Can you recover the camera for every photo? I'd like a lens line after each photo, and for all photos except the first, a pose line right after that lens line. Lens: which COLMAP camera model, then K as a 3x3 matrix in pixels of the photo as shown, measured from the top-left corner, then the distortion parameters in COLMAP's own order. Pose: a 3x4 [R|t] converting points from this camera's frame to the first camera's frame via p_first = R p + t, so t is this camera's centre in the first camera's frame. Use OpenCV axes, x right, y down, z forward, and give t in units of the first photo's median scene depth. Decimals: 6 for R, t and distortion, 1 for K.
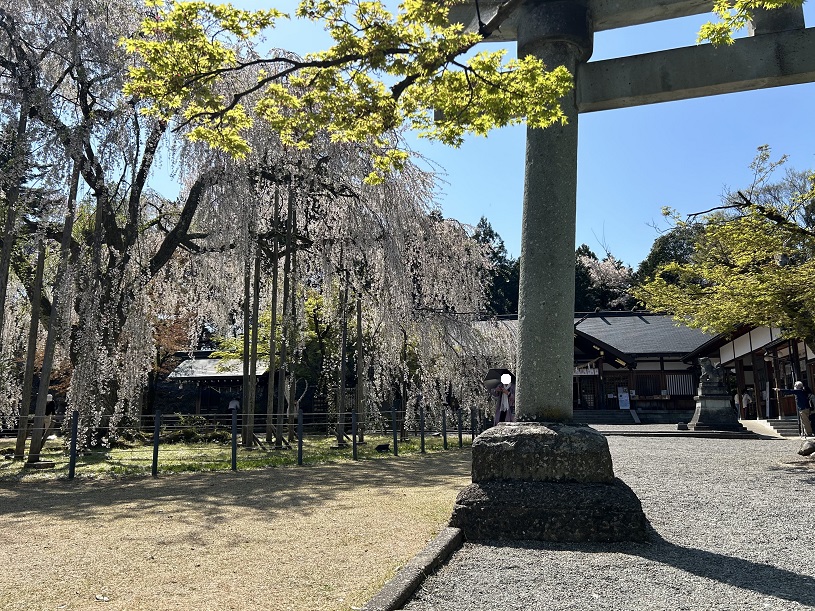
lens RADIAL K [[630.5, 0, 404.6], [0, 630.5, 309.4], [0, 0, 1]] dist [0.061659, -0.067793]
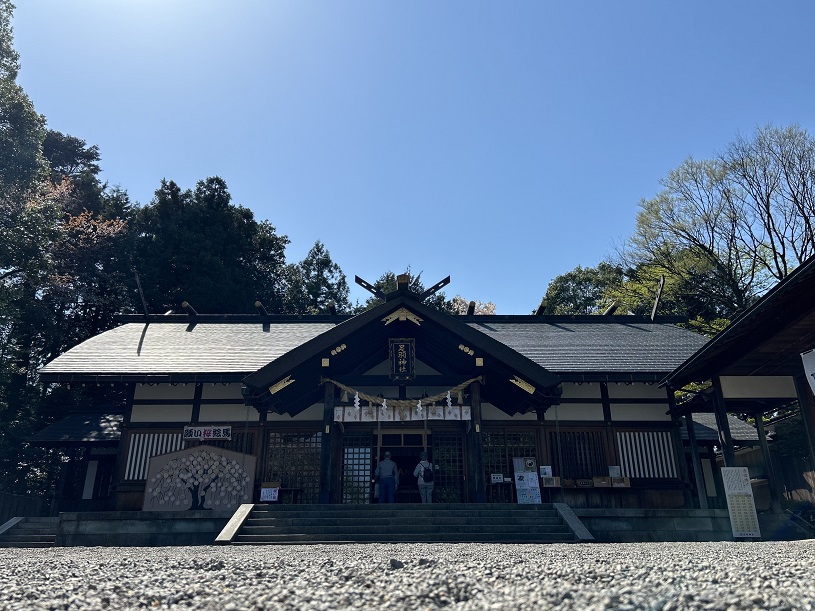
lens RADIAL K [[630.5, 0, 405.7], [0, 630.5, 312.4], [0, 0, 1]] dist [0.061659, -0.067793]
pose [[0.980737, 0.074333, 0.180635, 0.182885], [-0.039827, 0.981431, -0.187634, 0.111343], [-0.191228, 0.176826, 0.965487, 0.592462]]
